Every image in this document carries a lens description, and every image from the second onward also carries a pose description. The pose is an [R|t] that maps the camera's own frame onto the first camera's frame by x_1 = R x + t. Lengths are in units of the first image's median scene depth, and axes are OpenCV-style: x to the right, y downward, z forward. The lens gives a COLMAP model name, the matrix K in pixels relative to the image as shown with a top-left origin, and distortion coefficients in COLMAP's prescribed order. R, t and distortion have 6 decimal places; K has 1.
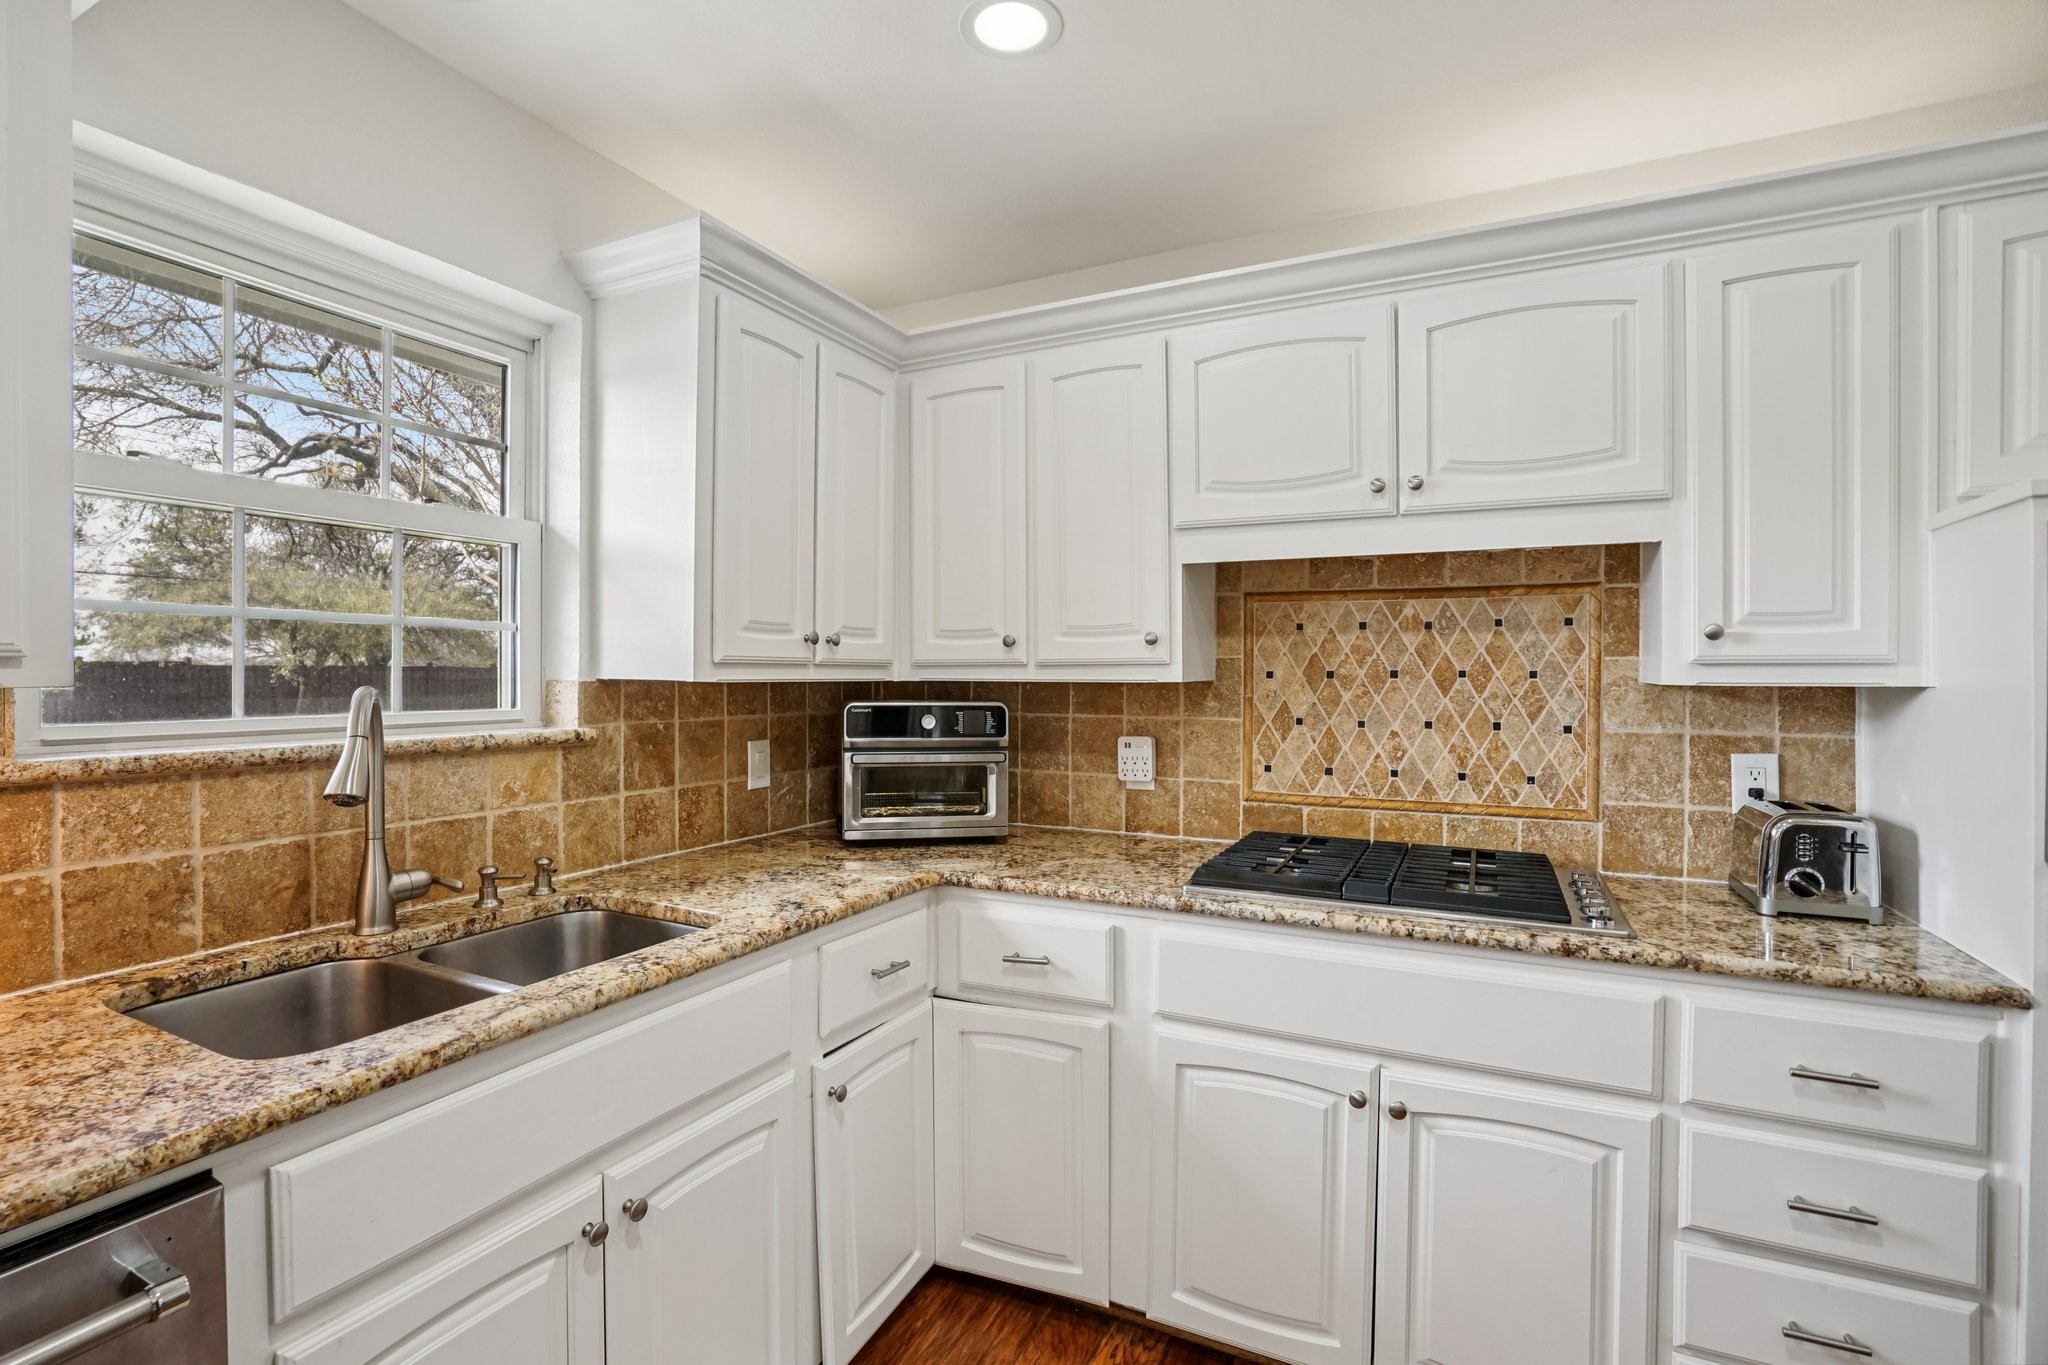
lens RADIAL K [[947.4, 0, 1020.7], [0, 947.4, 668.3], [0, 0, 1]] dist [-0.041198, 0.014173]
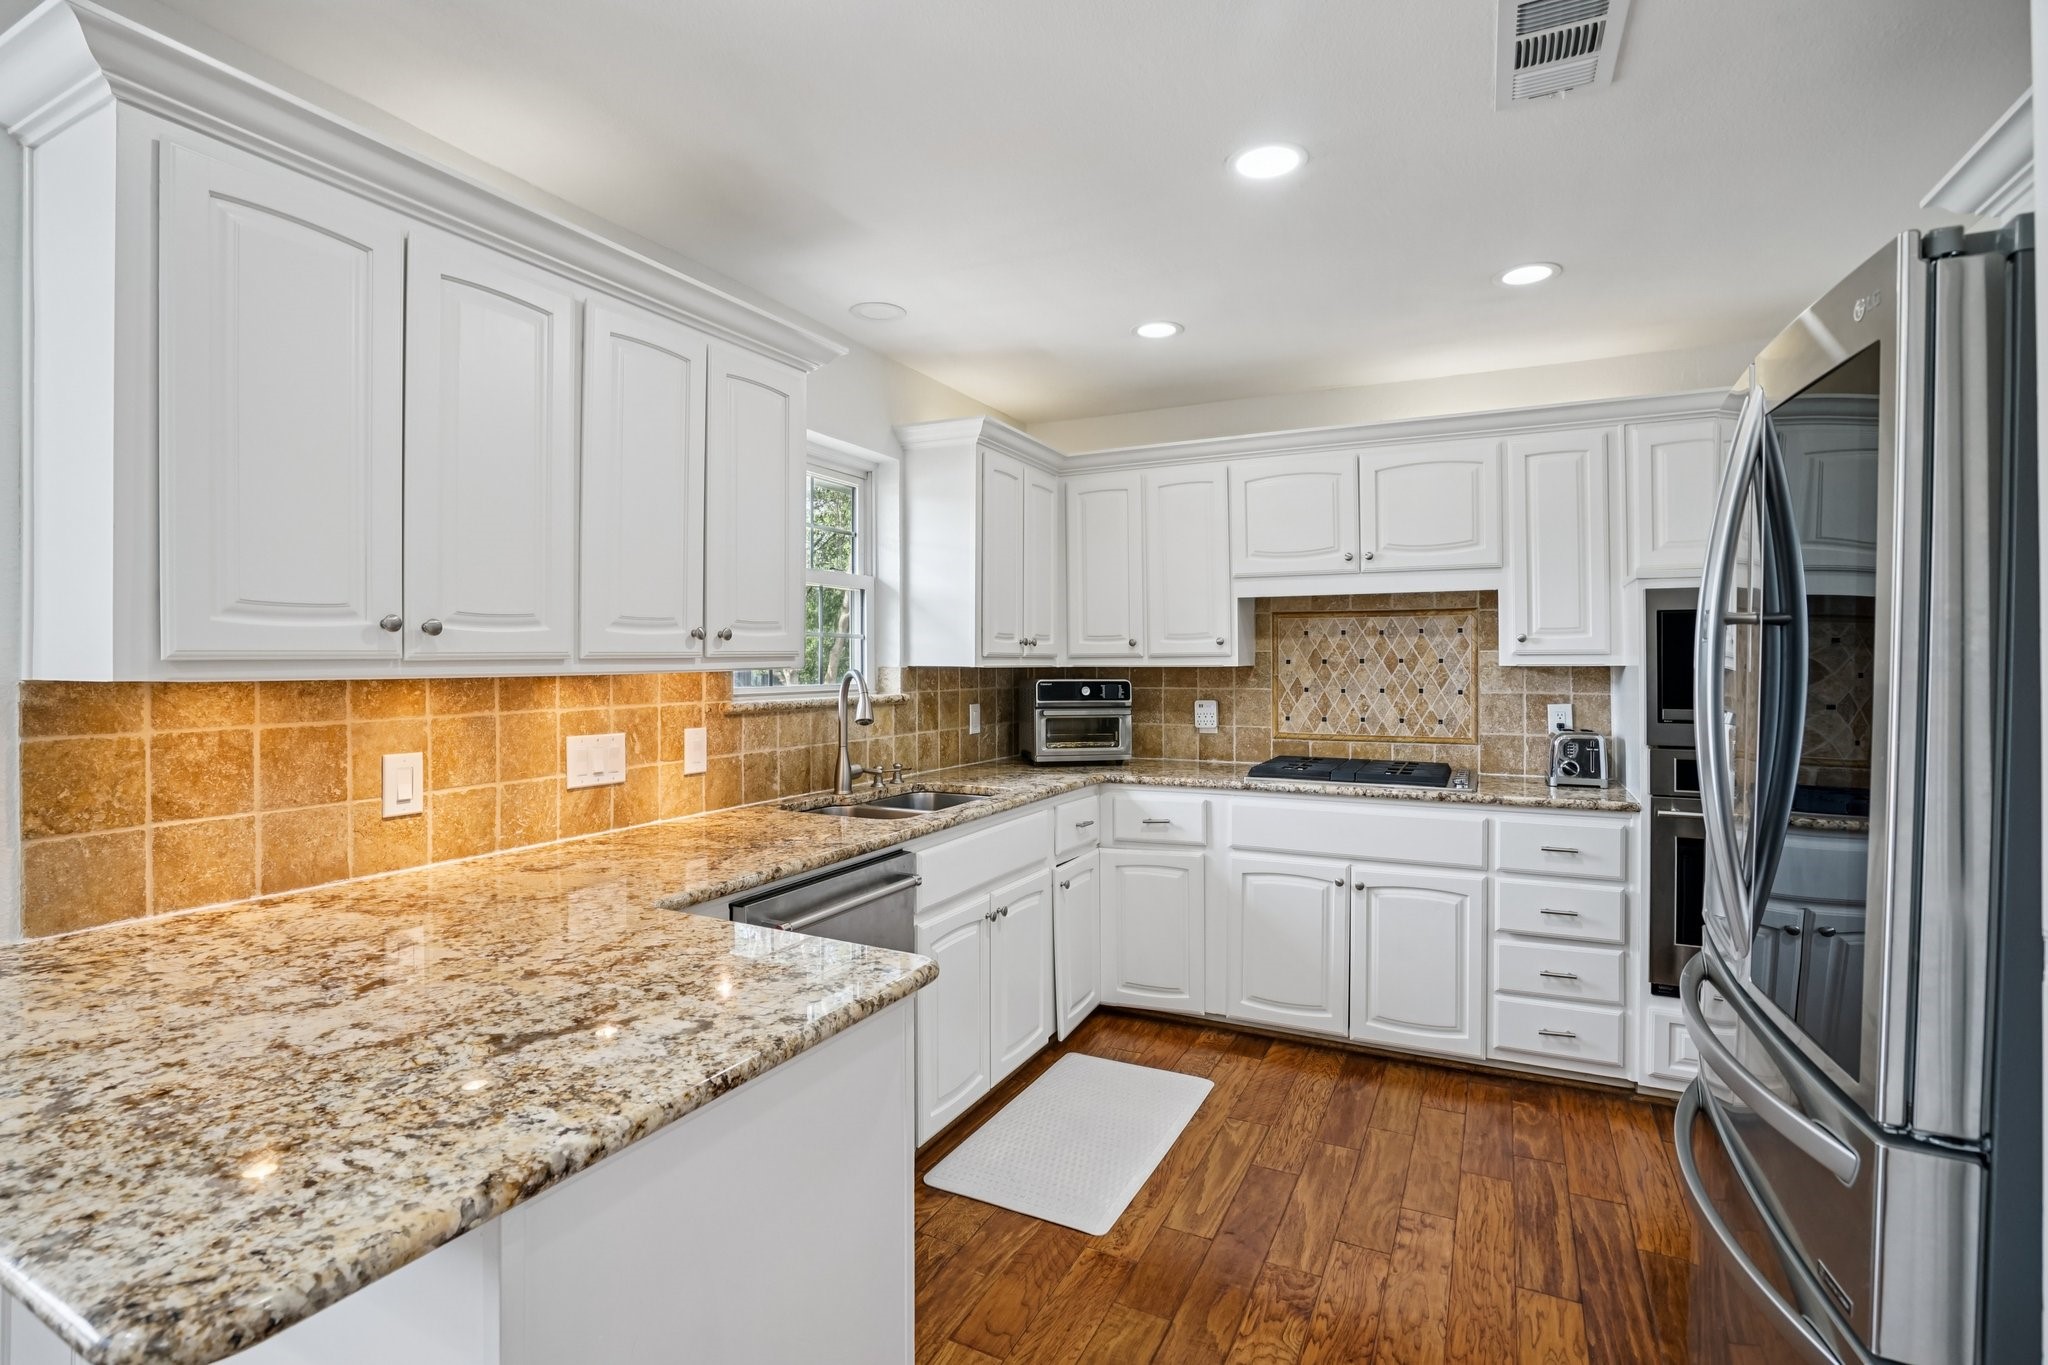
lens RADIAL K [[957.7, 0, 1028.6], [0, 957.7, 645.6], [0, 0, 1]] dist [-0.036833, 0.000360]
pose [[0.999974, -0.005030, 0.005163, -0.237899], [0.005100, 0.999894, -0.013654, -0.001357], [-0.005093, 0.013680, 0.999893, -0.799178]]
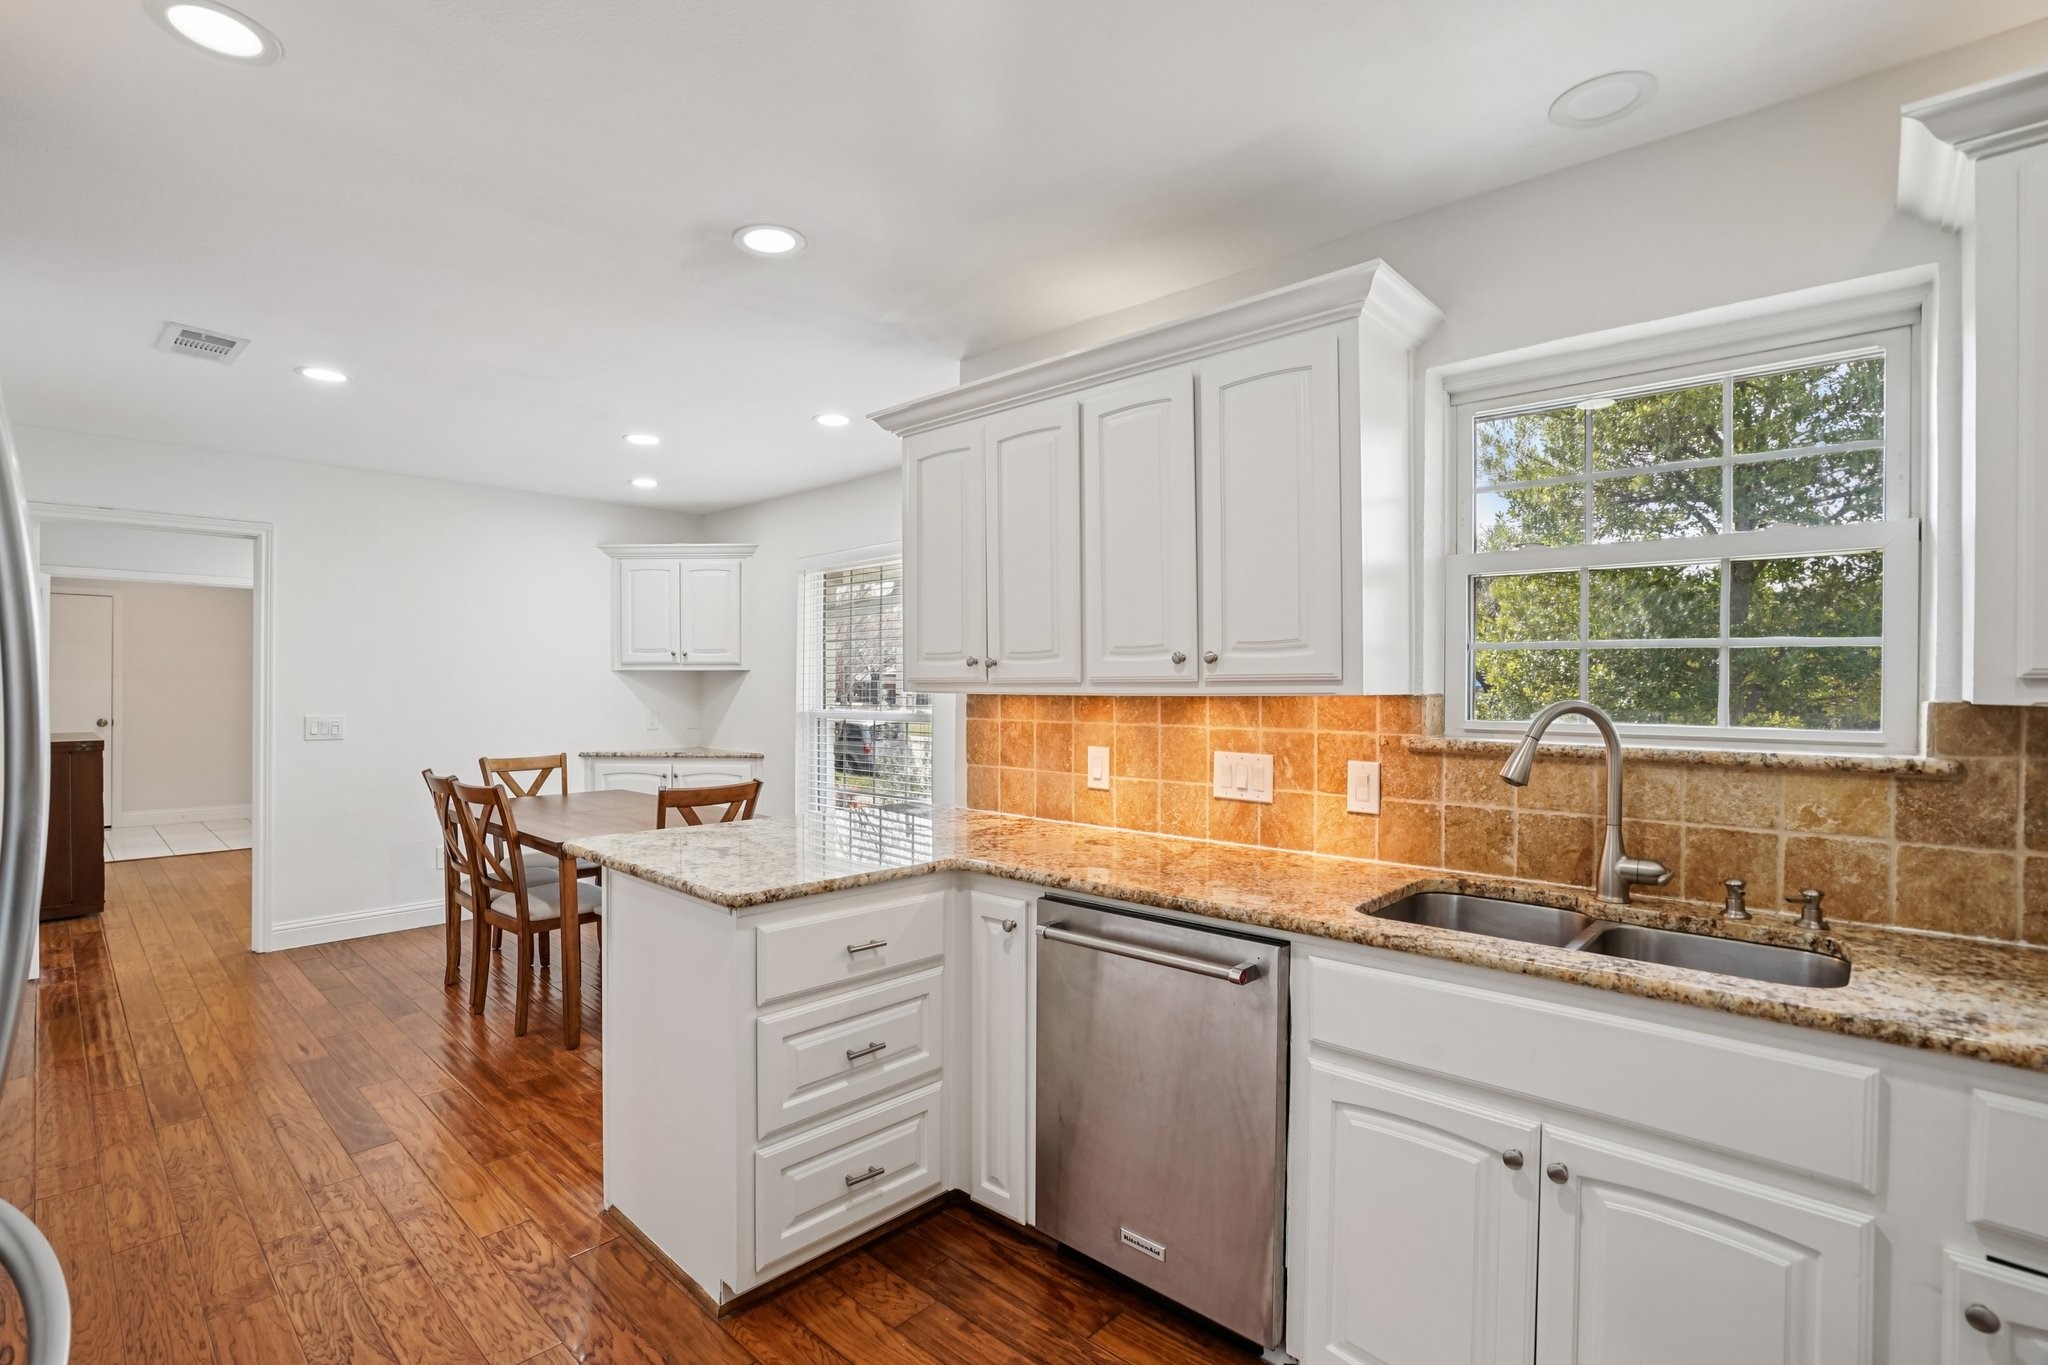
lens RADIAL K [[946.6, 0, 994.1], [0, 946.6, 691.9], [0, 0, 1]] dist [-0.047878, 0.015832]
pose [[-0.282324, 0.003897, -0.959311, 0.543210], [-0.003115, 0.999983, 0.004979, 0.003412], [0.959314, 0.004394, -0.282307, 0.433227]]
